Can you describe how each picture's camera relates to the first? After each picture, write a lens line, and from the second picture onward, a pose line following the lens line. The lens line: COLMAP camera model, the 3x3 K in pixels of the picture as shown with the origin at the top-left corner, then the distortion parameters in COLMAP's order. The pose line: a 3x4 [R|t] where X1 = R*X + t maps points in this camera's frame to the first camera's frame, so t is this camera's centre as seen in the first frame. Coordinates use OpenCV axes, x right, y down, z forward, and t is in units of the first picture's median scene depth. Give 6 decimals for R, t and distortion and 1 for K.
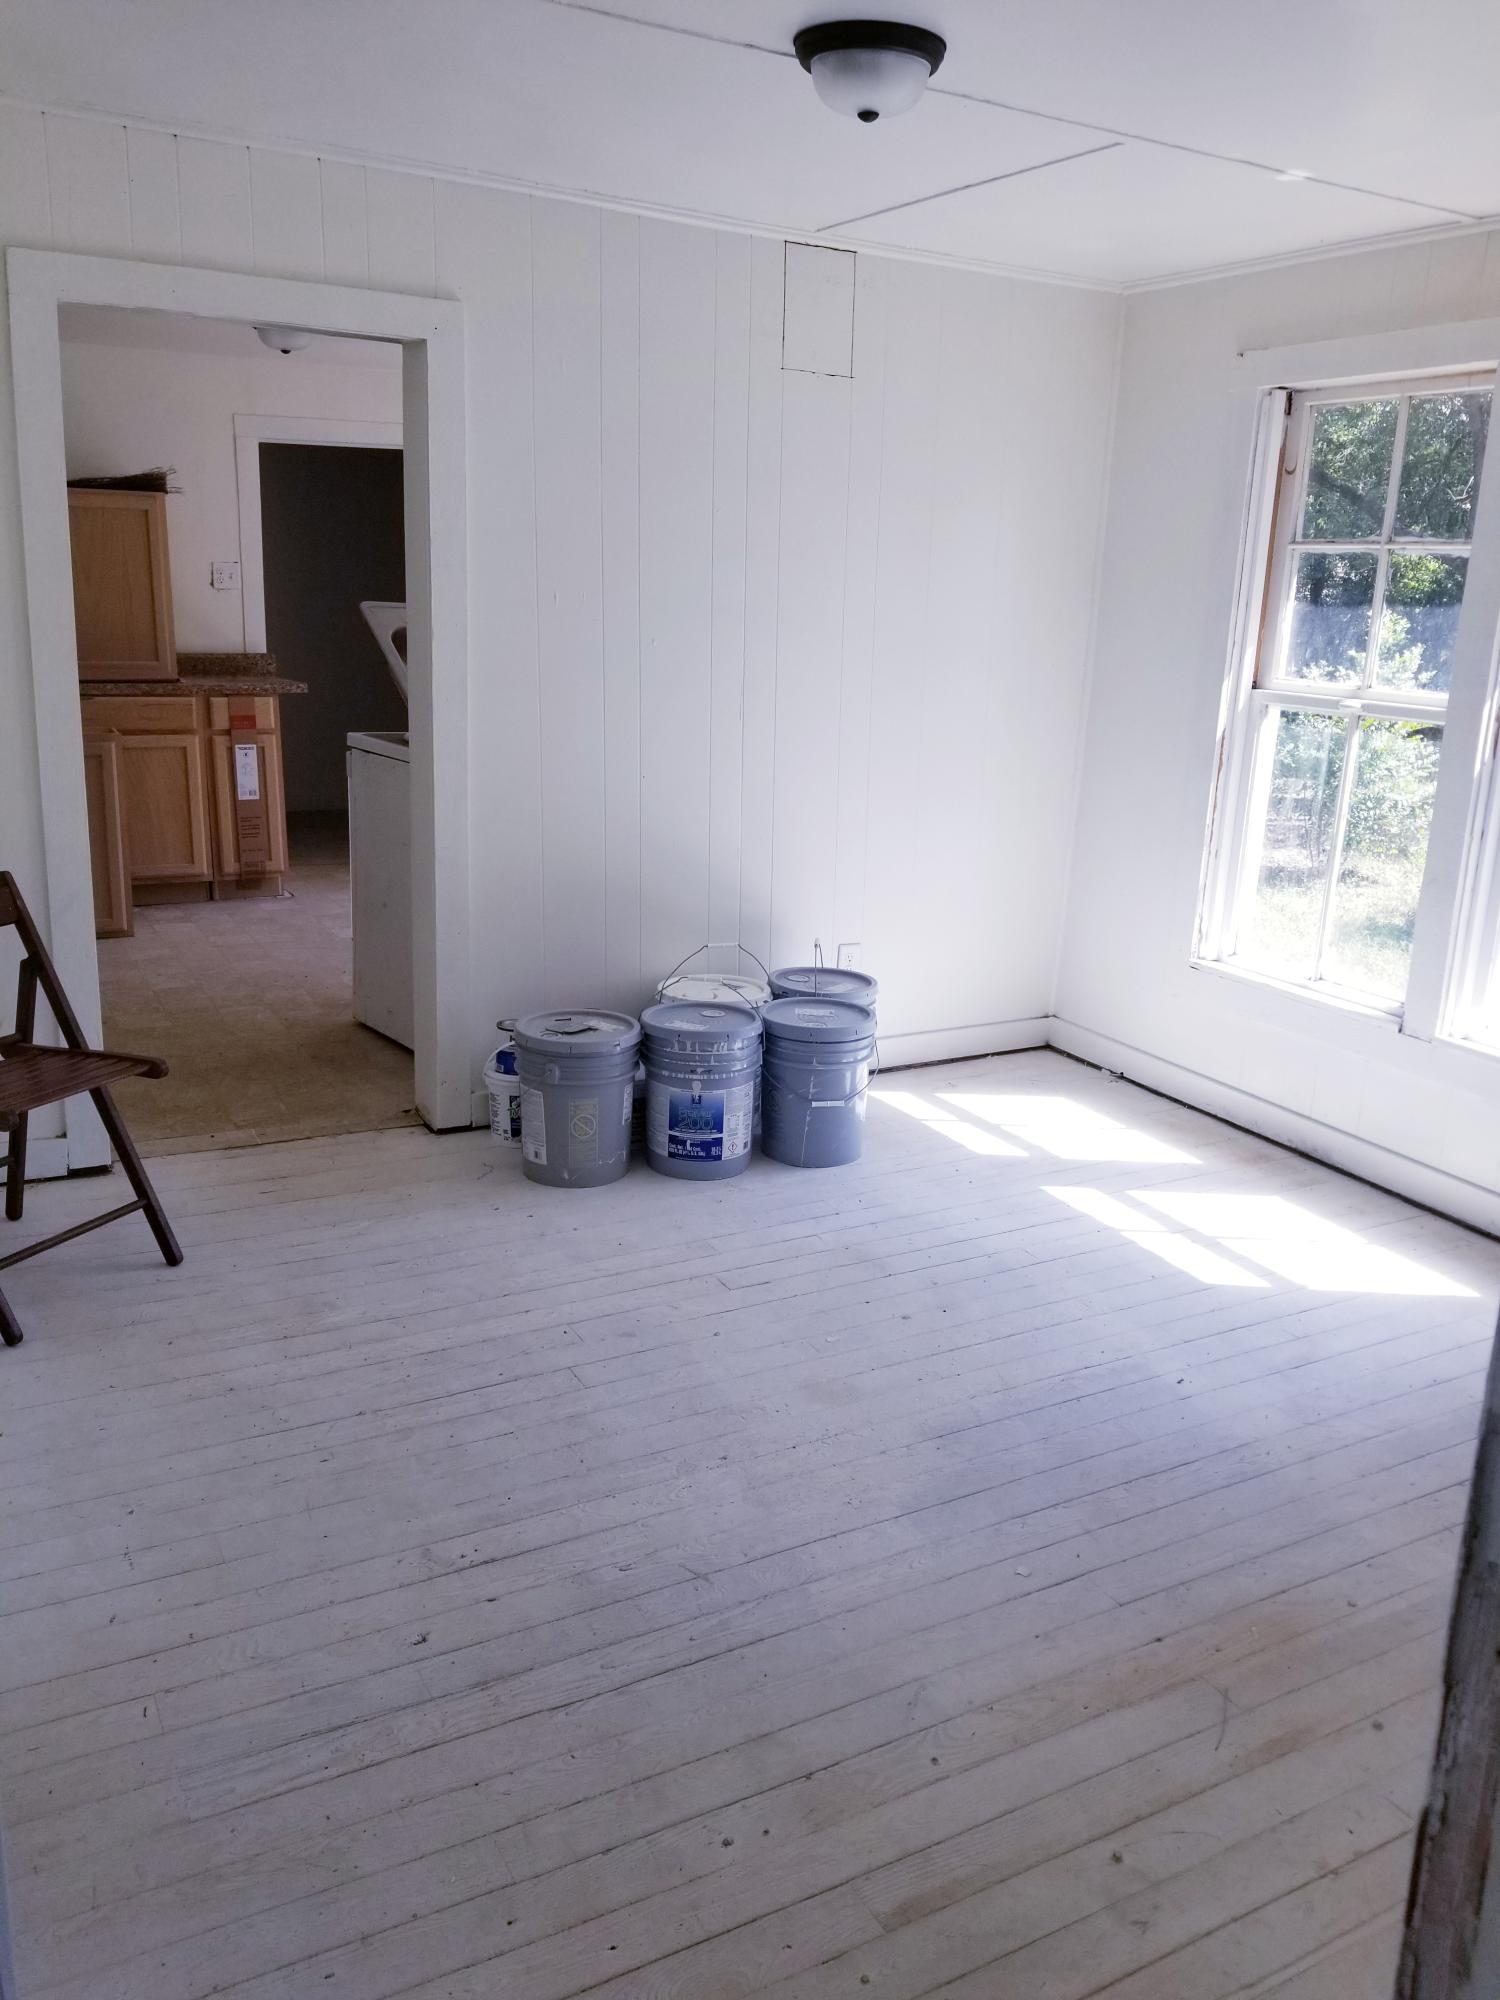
lens RADIAL K [[1559.8, 0, 765.3], [0, 1559.8, 980.5], [0, 0, 1]] dist [0.050862, -0.051217]
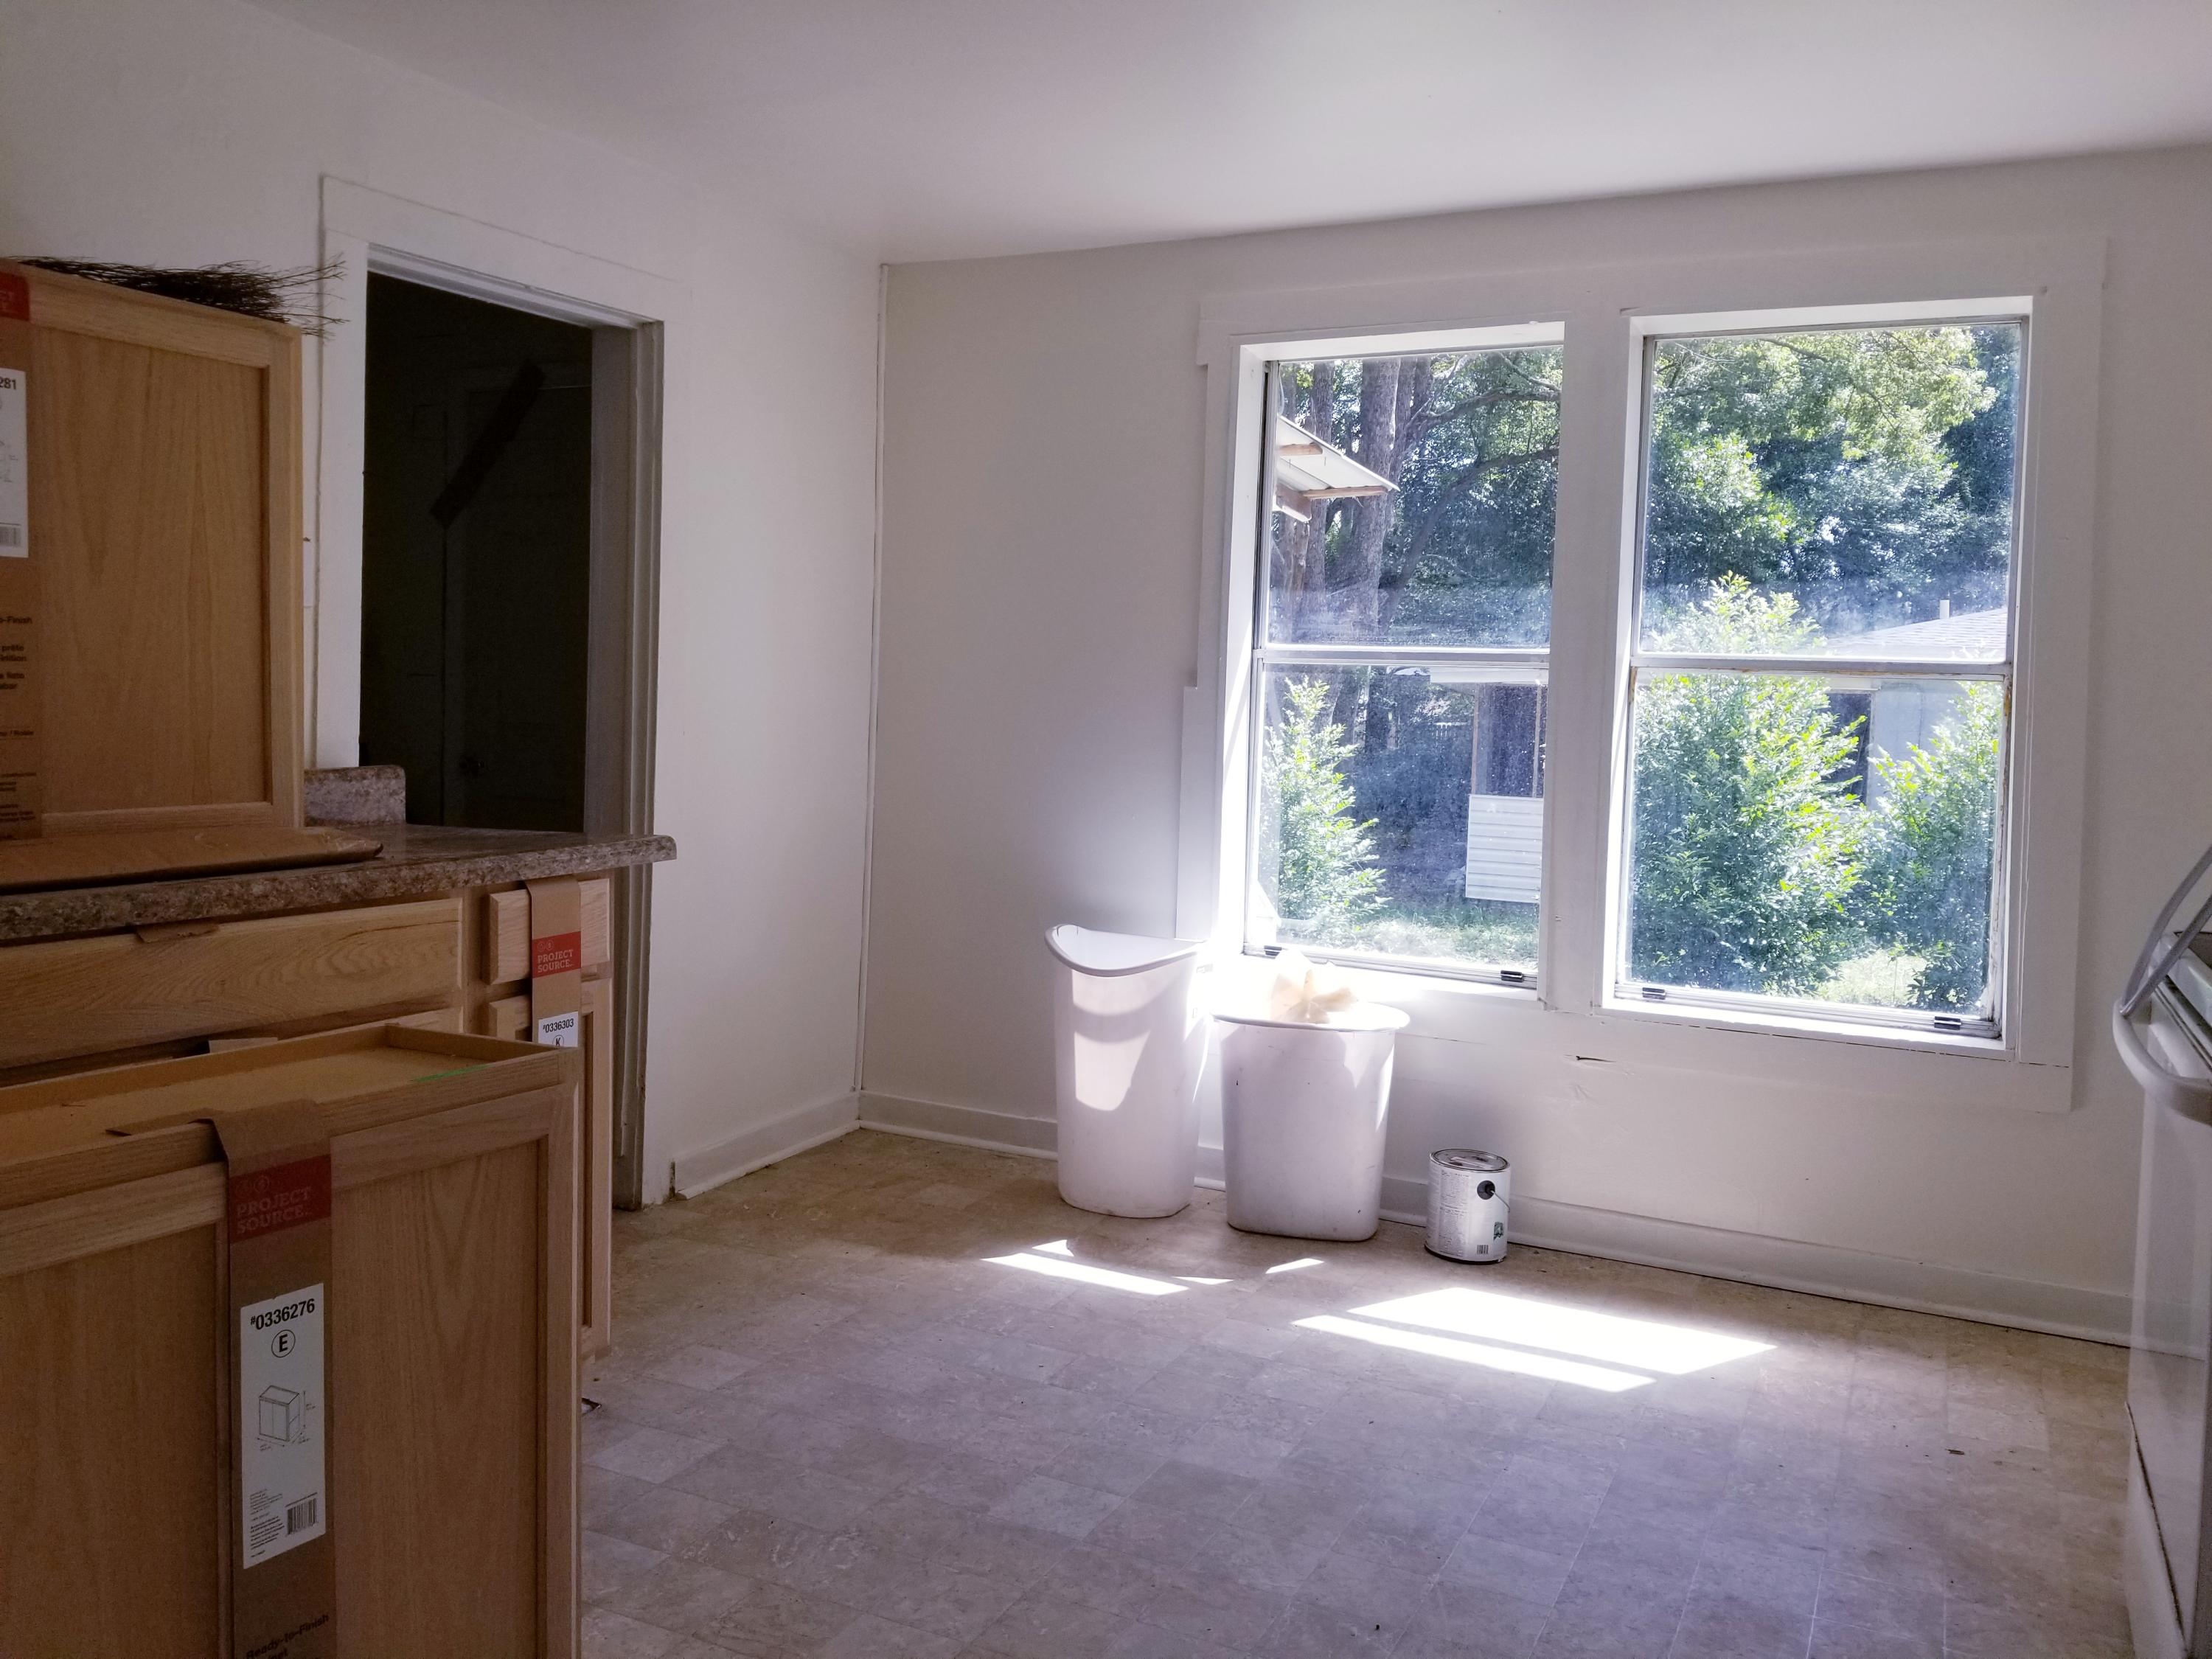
lens RADIAL K [[1794.5, 0, 1109.3], [0, 1794.5, 737.1], [0, 0, 1]] dist [0.041041, -0.051588]
pose [[0.829729, -0.029621, 0.557381, -0.451655], [0.146779, 0.975025, -0.166683, -0.124126], [-0.538522, 0.220113, 0.813353, 0.577867]]
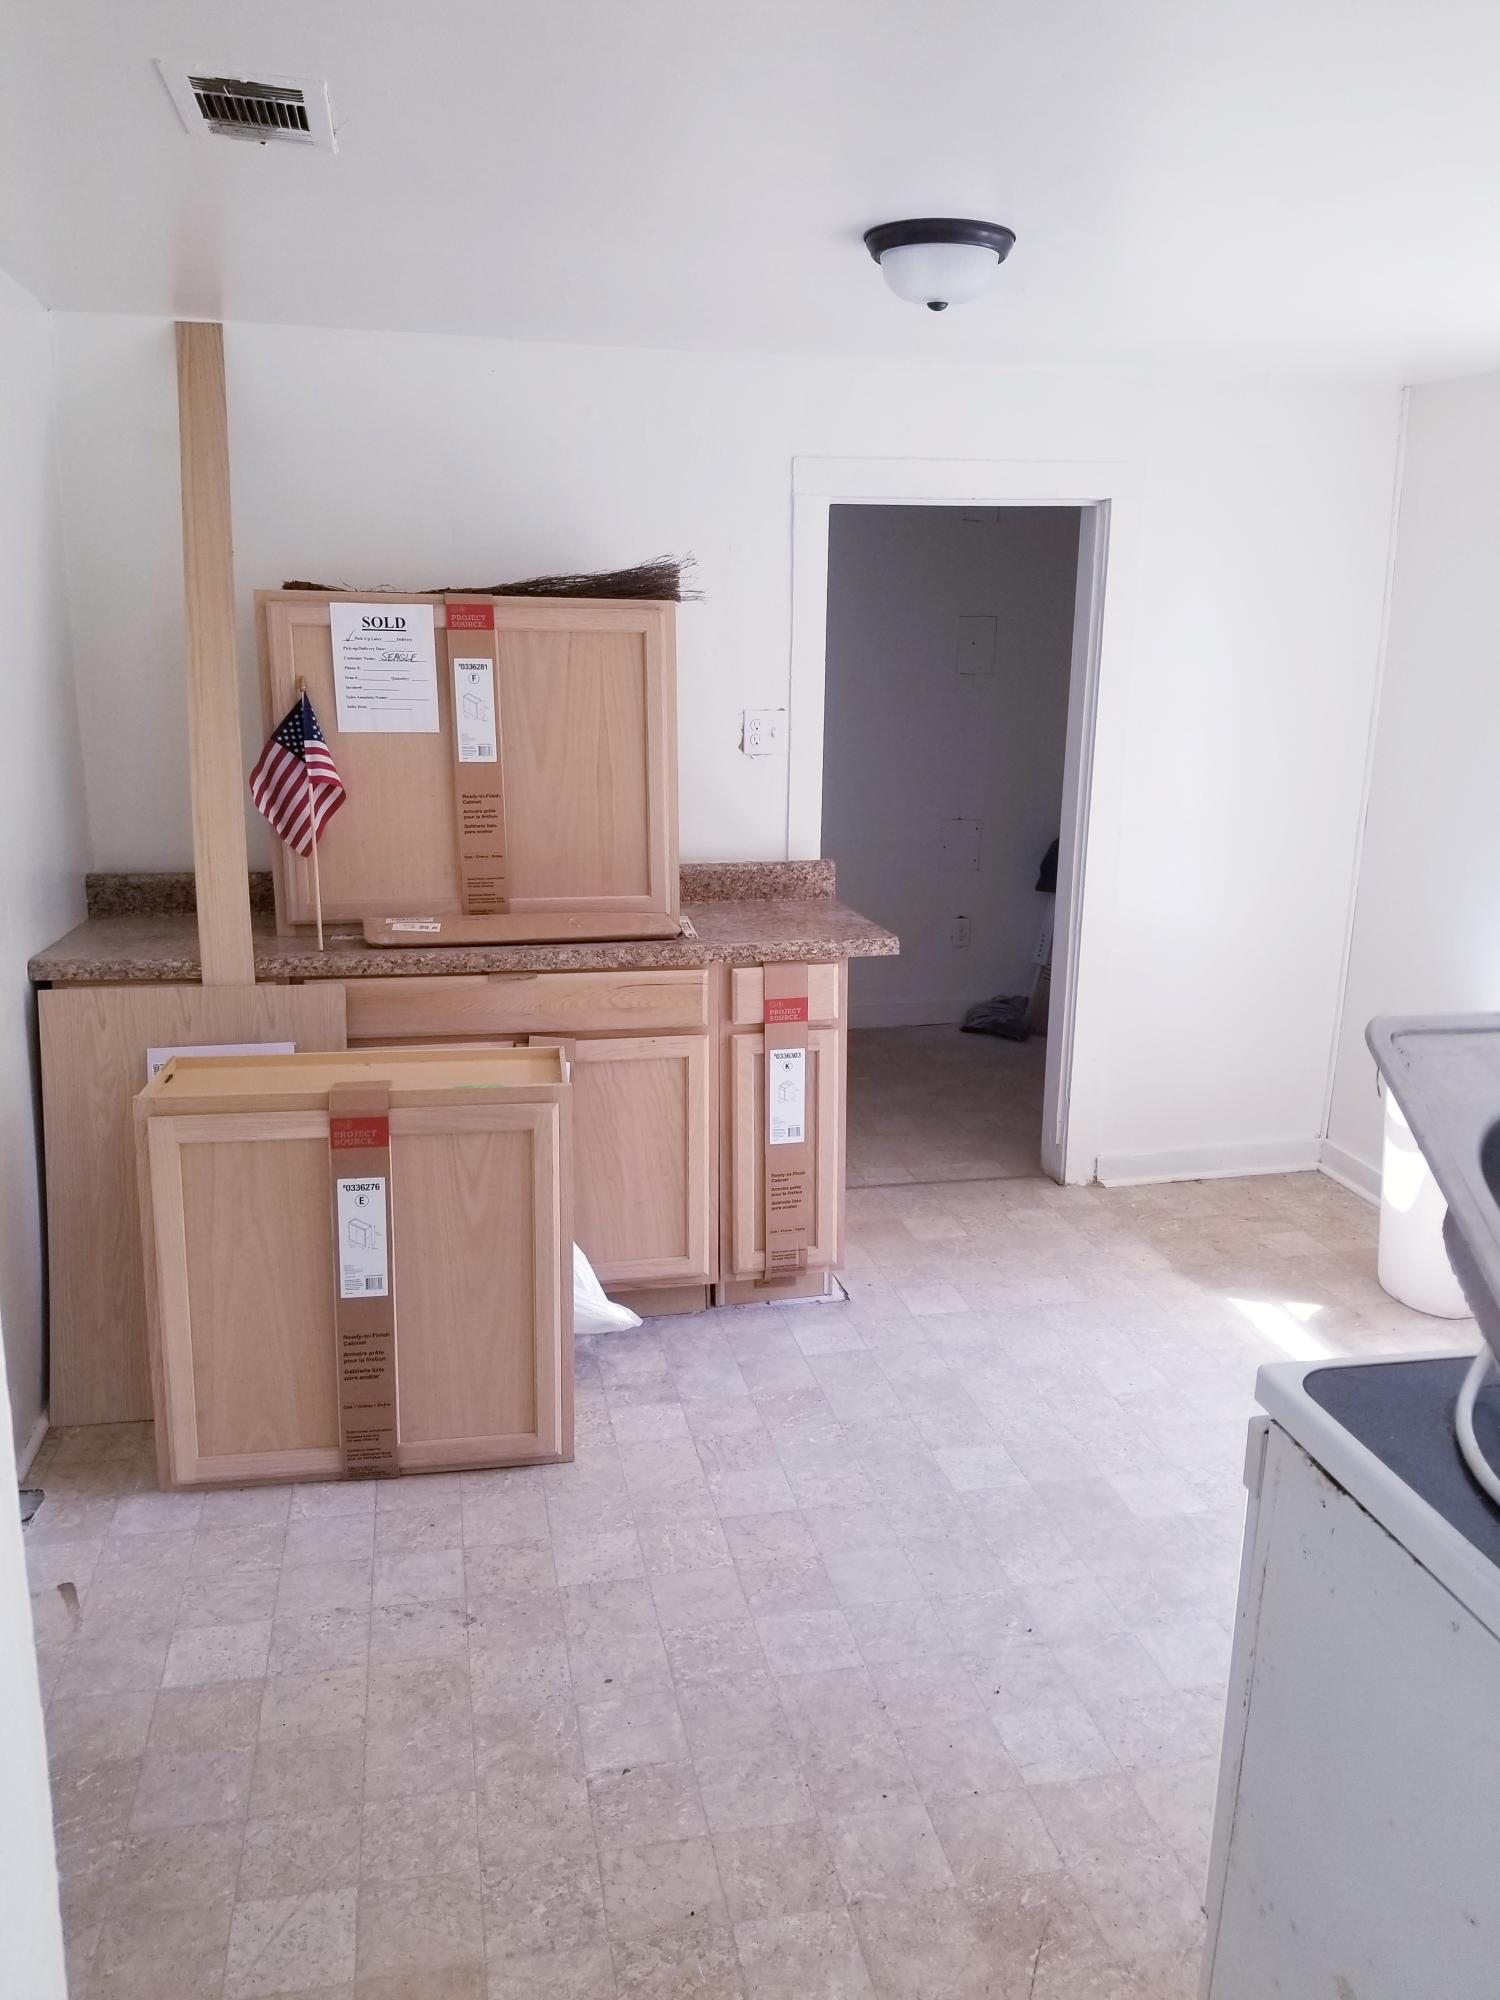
lens RADIAL K [[1559.8, 0, 761.7], [0, 1559.8, 993.7], [0, 0, 1]] dist [0.050862, -0.051217]
pose [[0.956060, 0.042713, -0.290042, -0.180112], [-0.053847, 0.998083, -0.030513, -0.151627], [0.288183, 0.044790, 0.956527, 0.467101]]
